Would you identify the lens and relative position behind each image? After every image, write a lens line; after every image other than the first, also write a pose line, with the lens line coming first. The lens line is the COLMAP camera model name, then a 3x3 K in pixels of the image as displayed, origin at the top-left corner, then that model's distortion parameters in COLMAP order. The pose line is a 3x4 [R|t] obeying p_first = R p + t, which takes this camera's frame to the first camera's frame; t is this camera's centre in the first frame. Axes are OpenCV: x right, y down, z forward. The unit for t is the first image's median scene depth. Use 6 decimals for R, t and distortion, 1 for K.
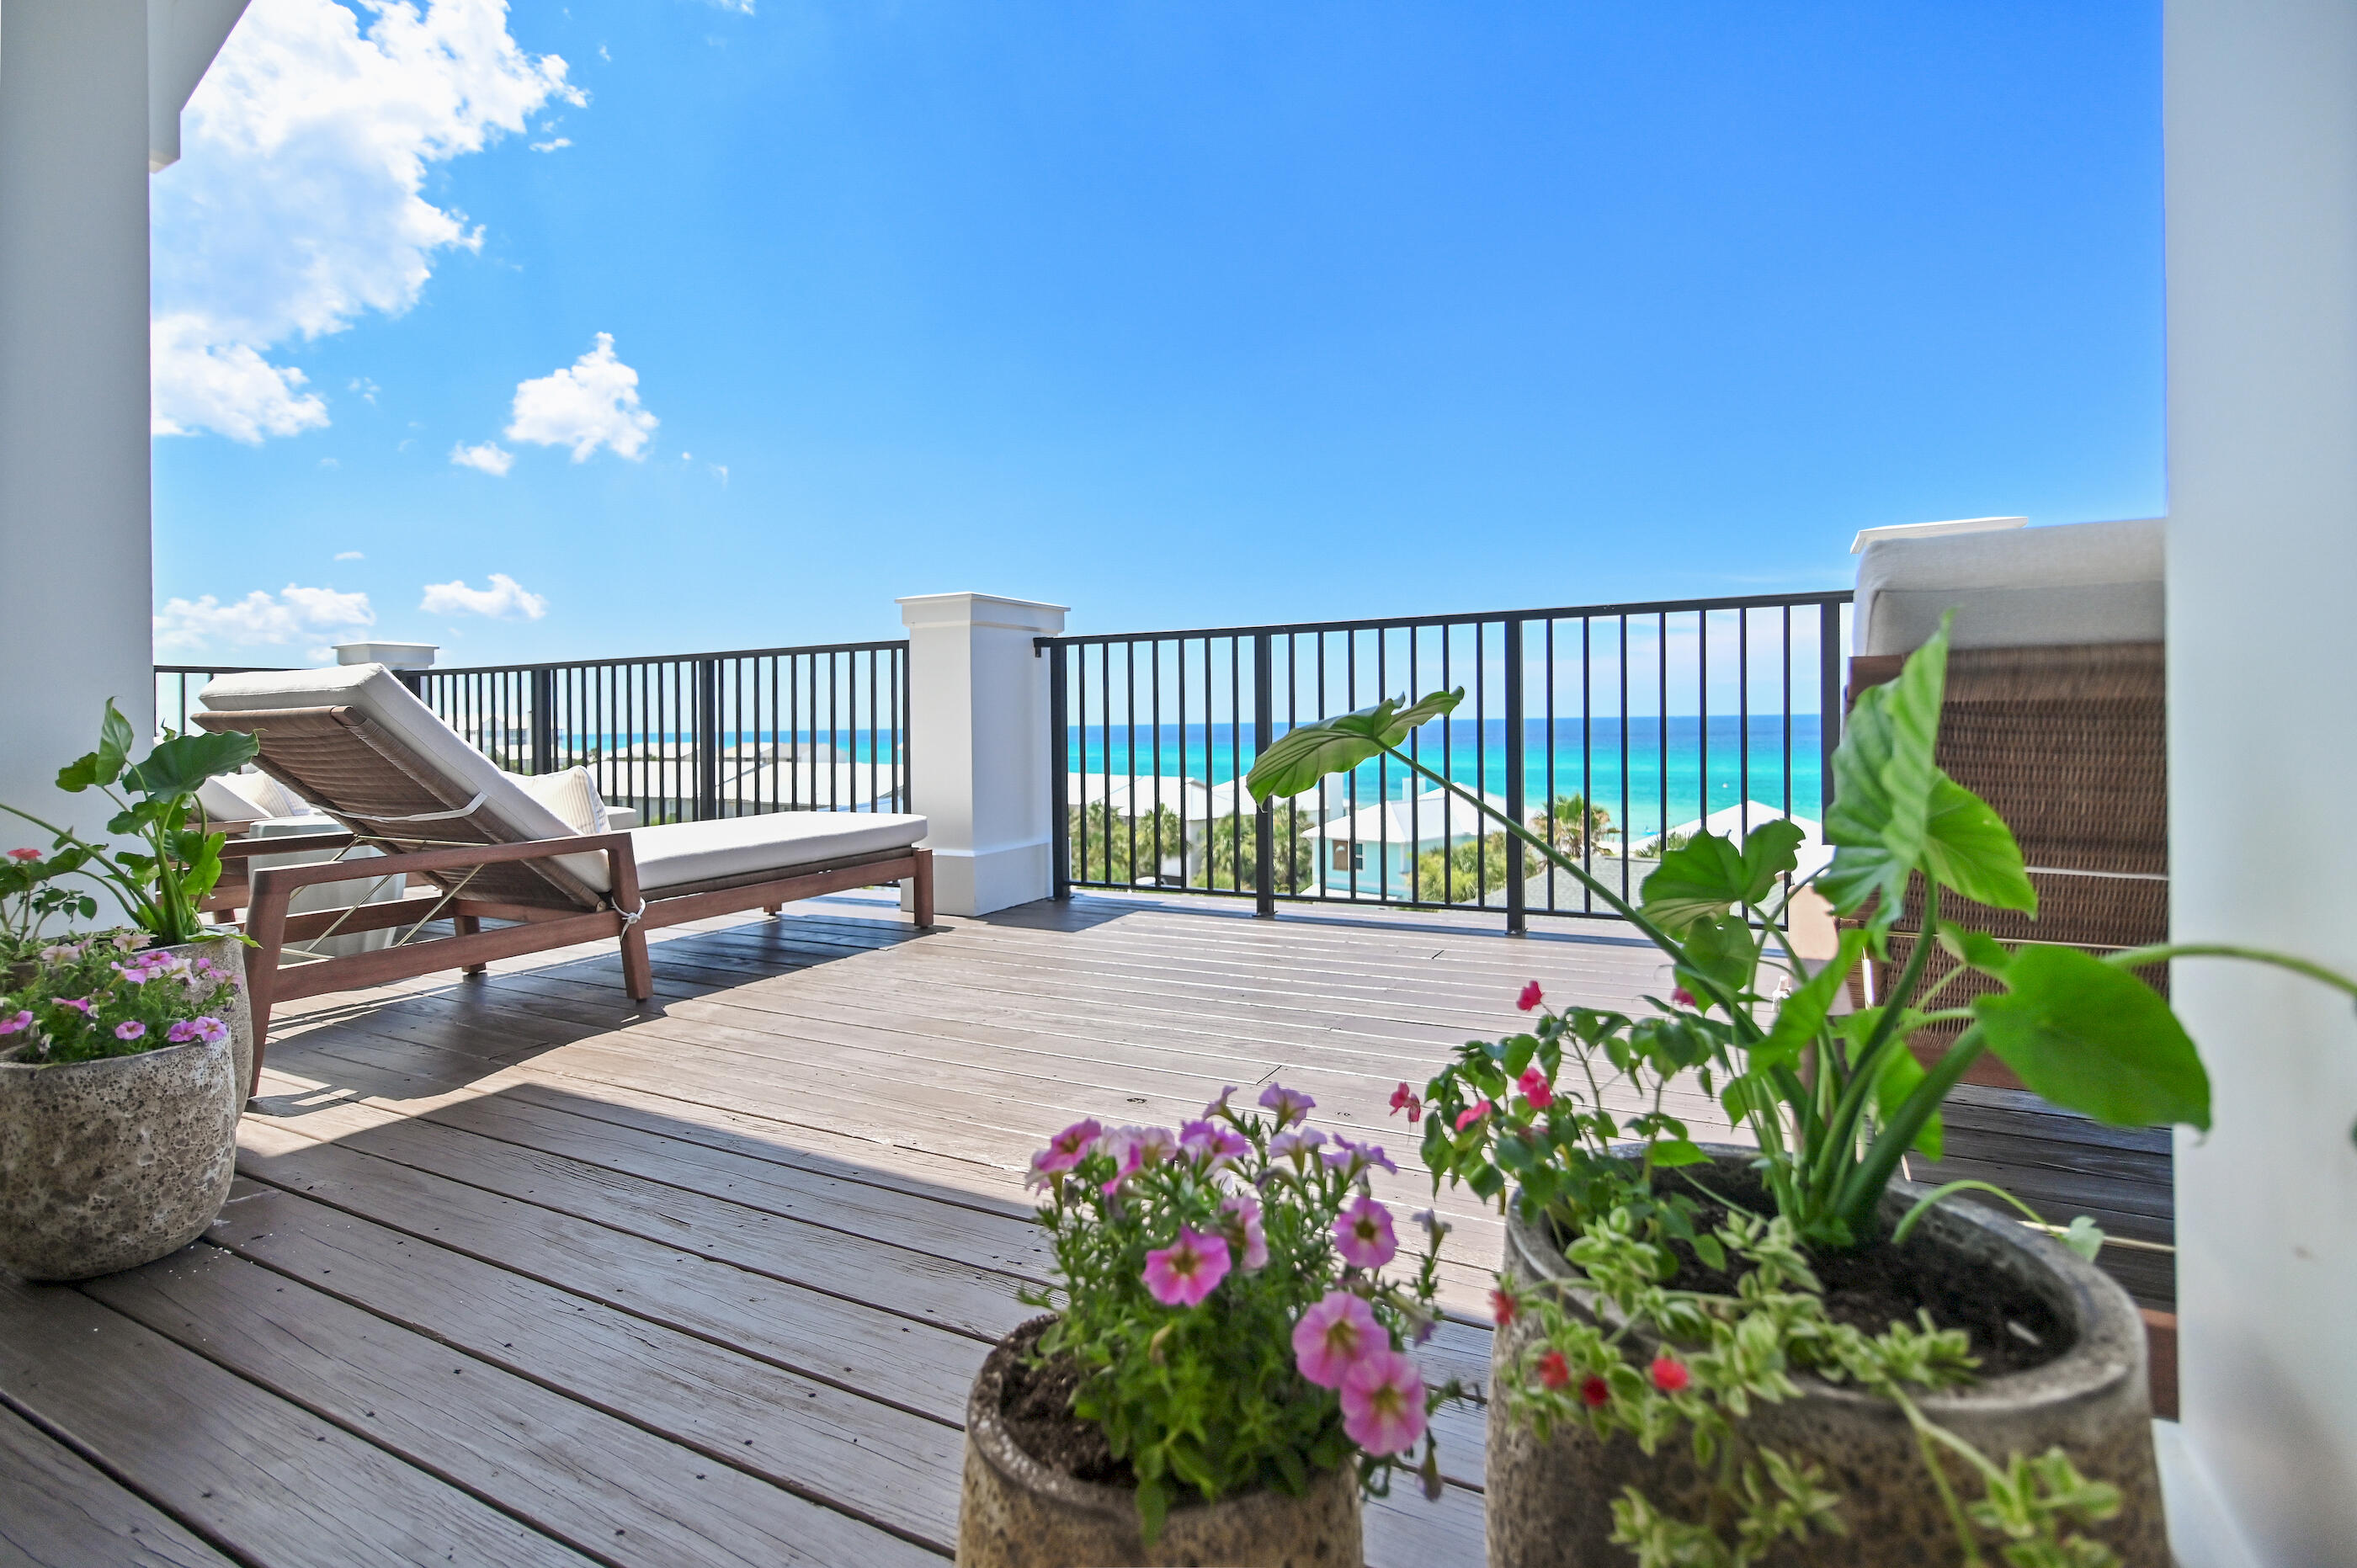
lens RADIAL K [[1148.0, 0, 1178.4], [0, 1148.0, 792.8], [0, 0, 1]] dist [0.002828, -0.000042]
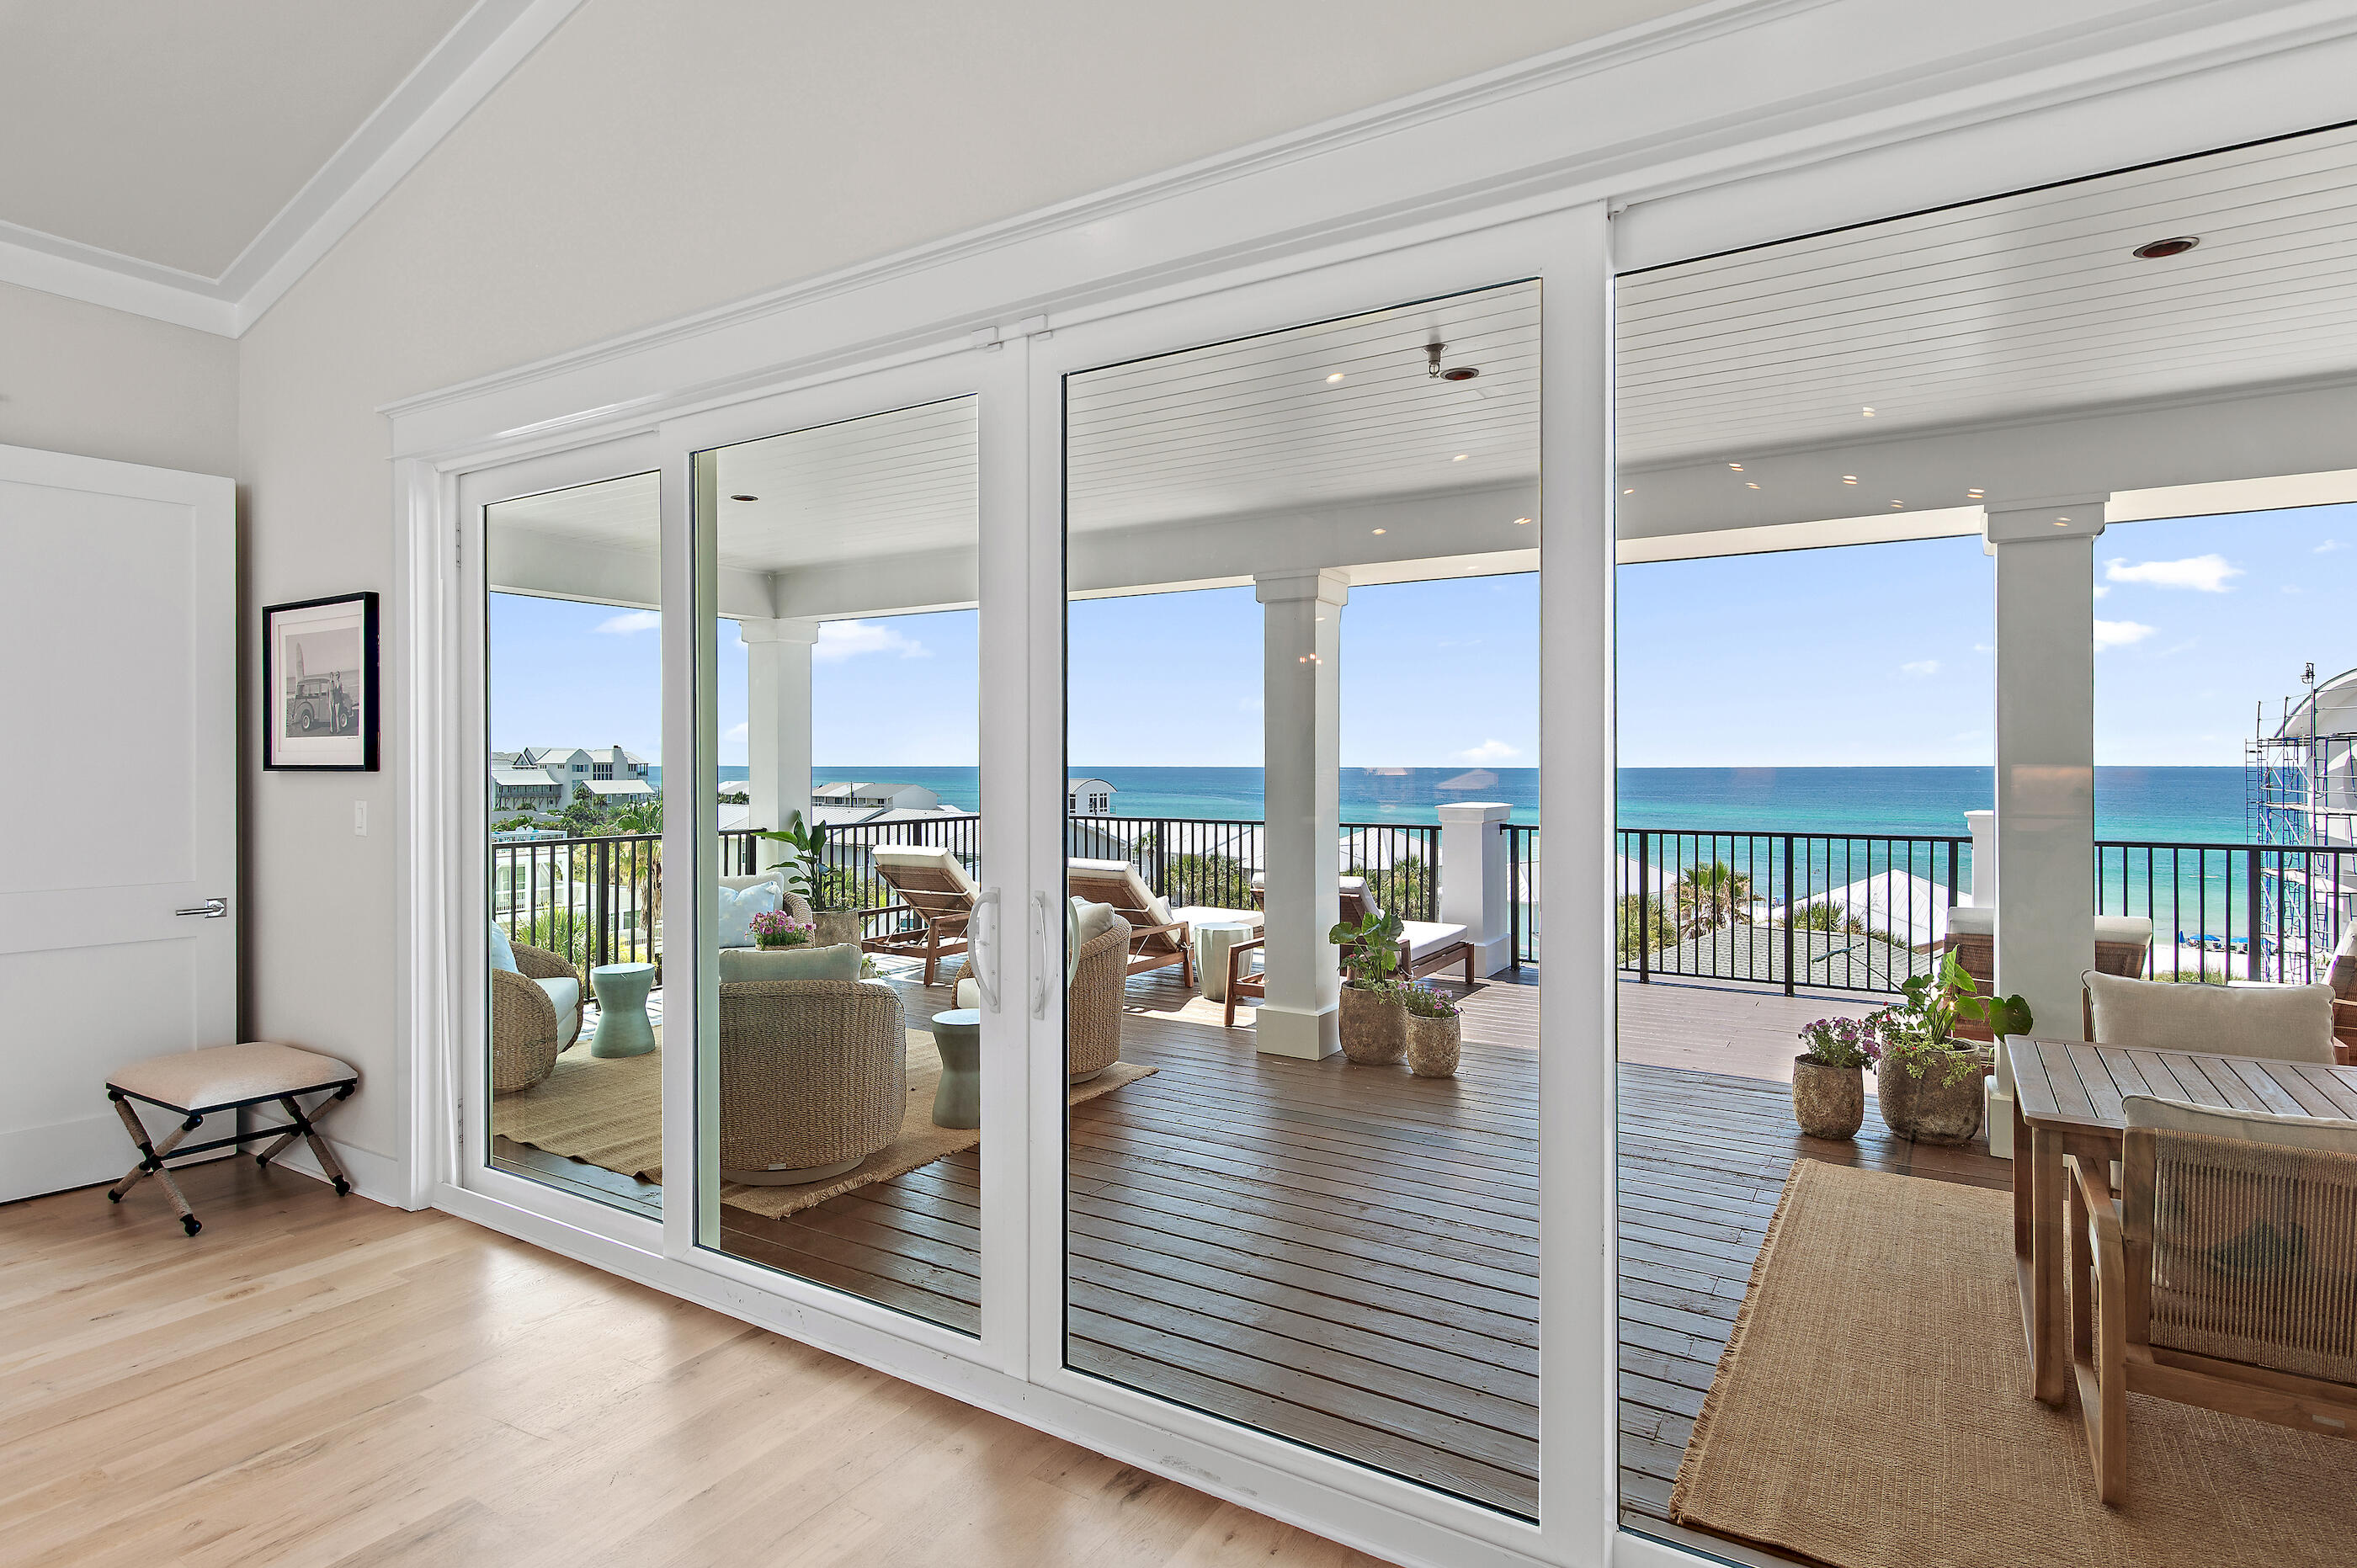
lens RADIAL K [[1219.8, 0, 1178.5], [0, 1219.8, 784.0], [0, 0, 1]] dist [0.000218, -0.000203]
pose [[0.997412, 0.018098, -0.069588, -0.591506], [-0.021138, 0.998843, -0.043200, -0.123208], [0.068726, 0.044559, 0.996640, -1.131444]]
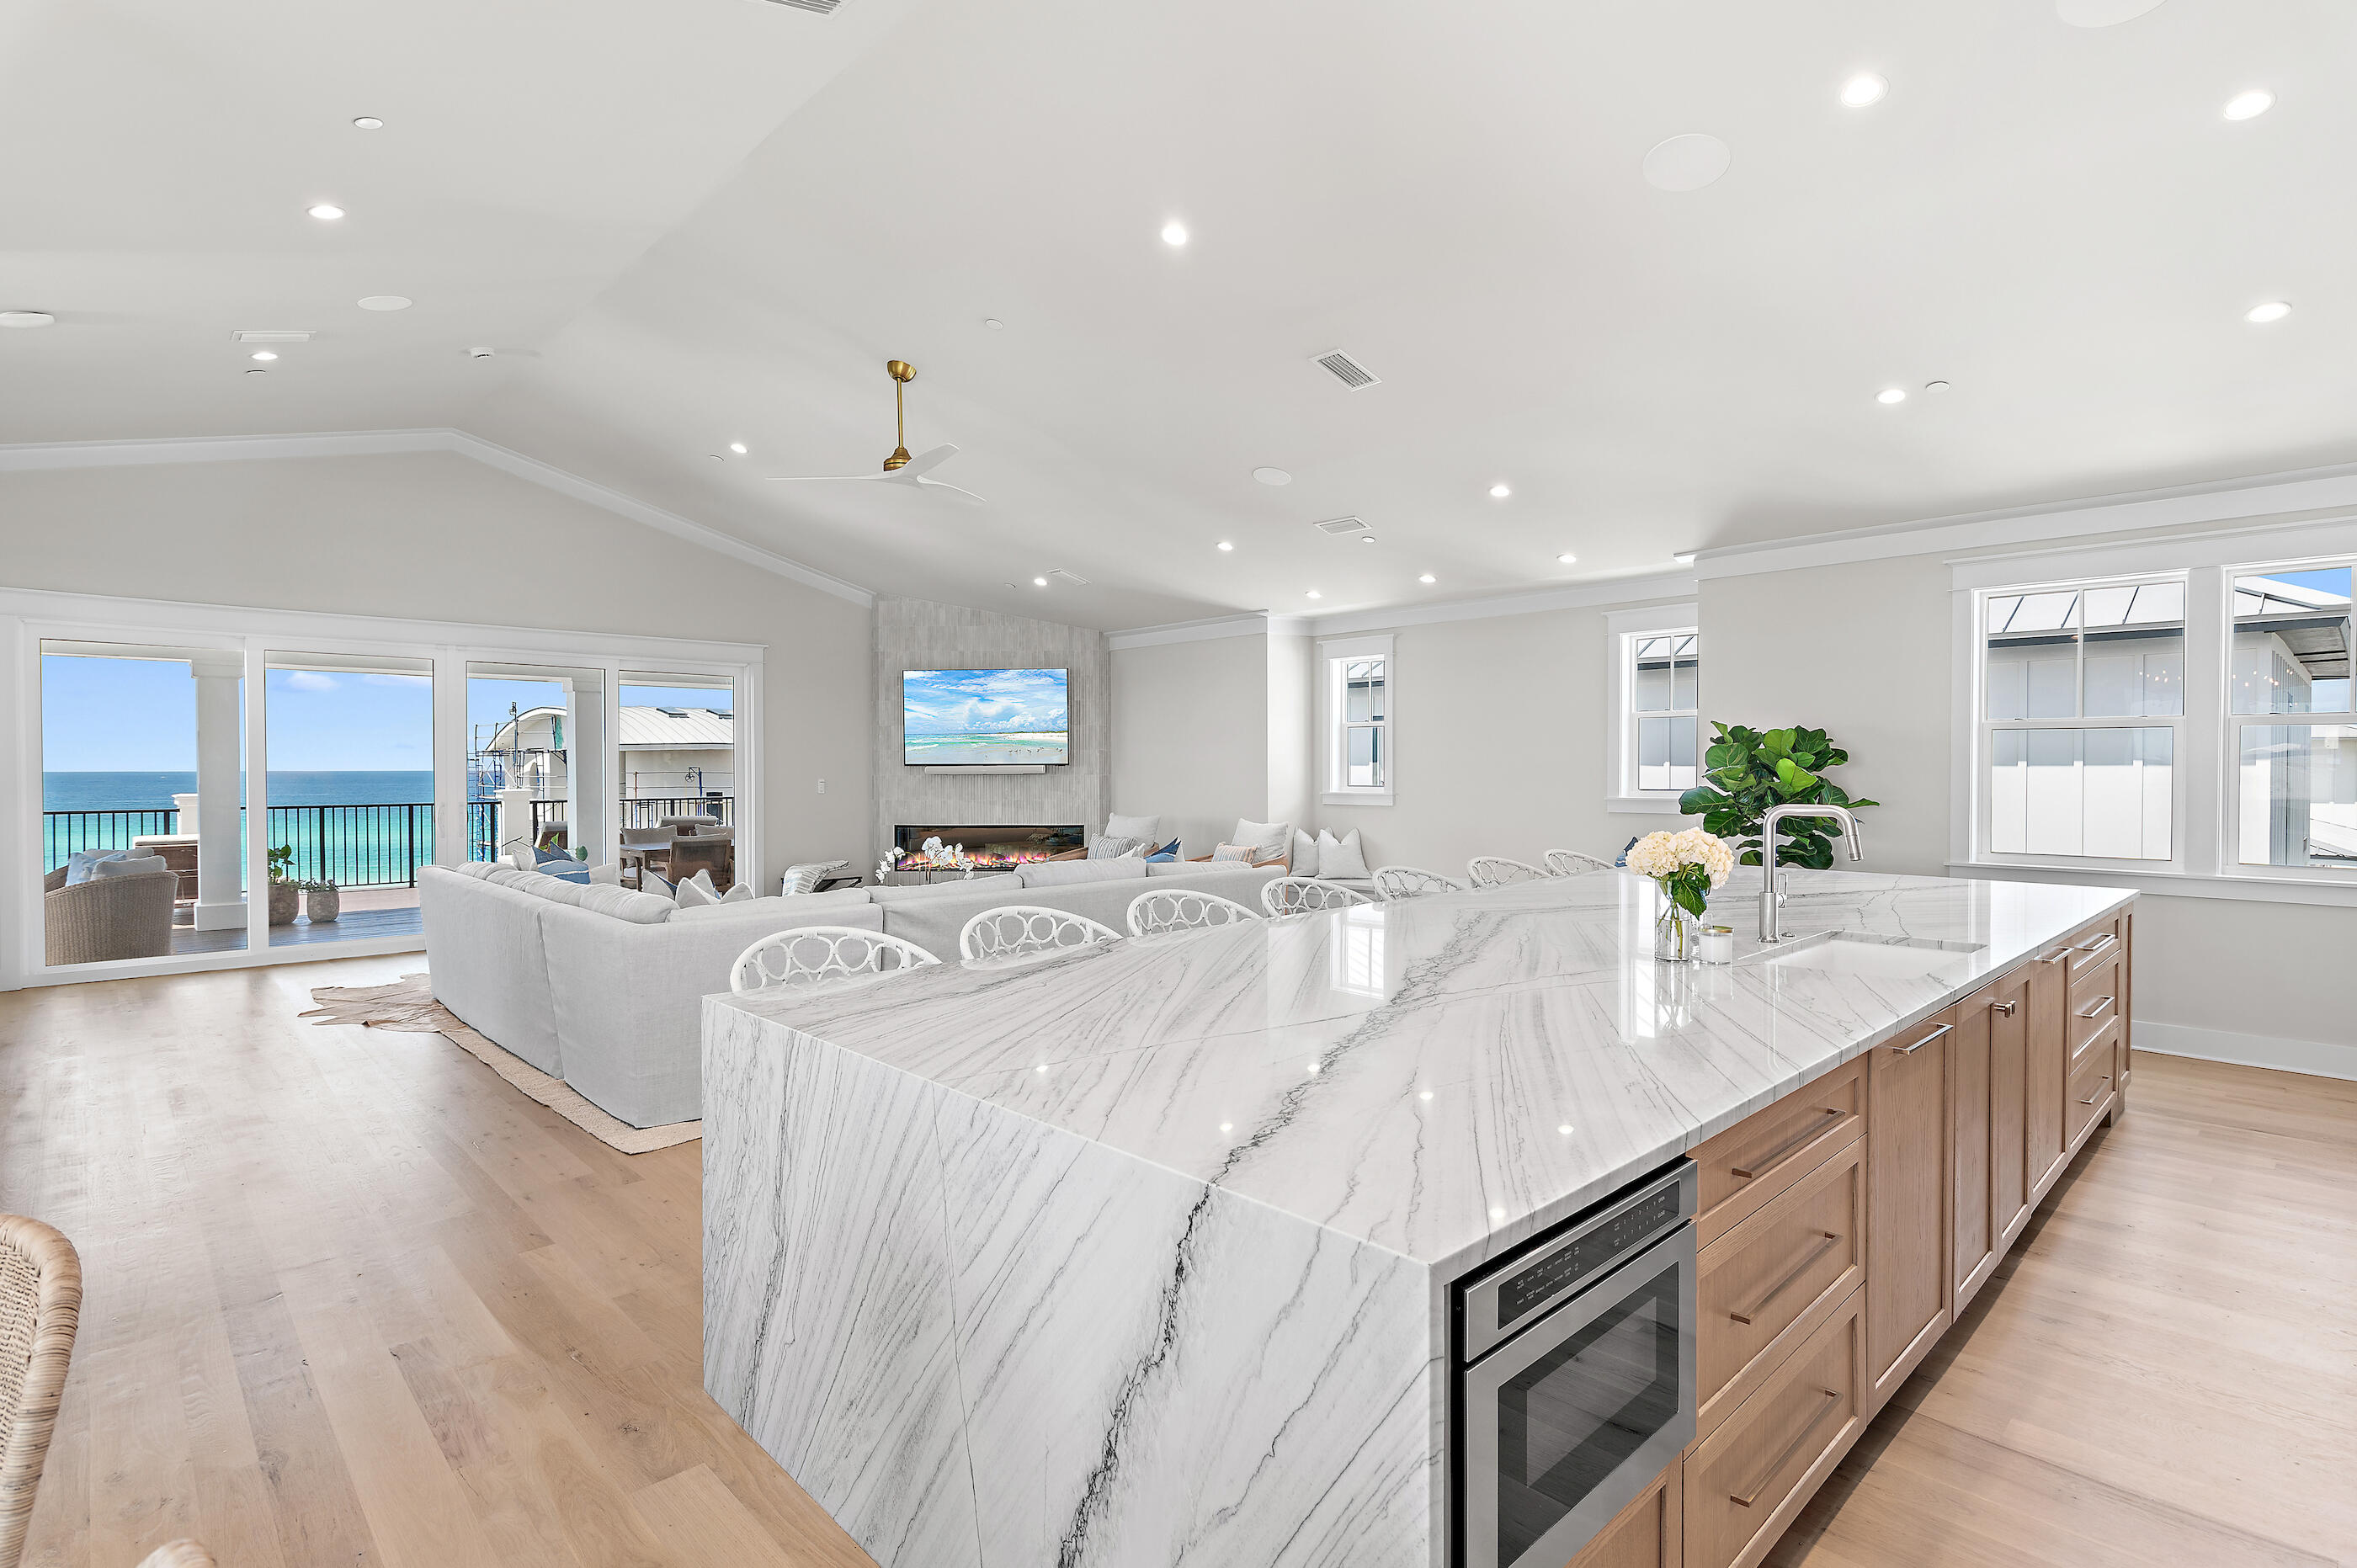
lens RADIAL K [[1148.0, 0, 1178.4], [0, 1148.0, 792.8], [0, 0, 1]] dist [0.002828, -0.000042]
pose [[0.311990, 0.000548, 0.950085, -2.435162], [0.052748, 0.998447, -0.017897, 0.006722], [-0.948620, 0.055698, 0.311477, -2.534914]]
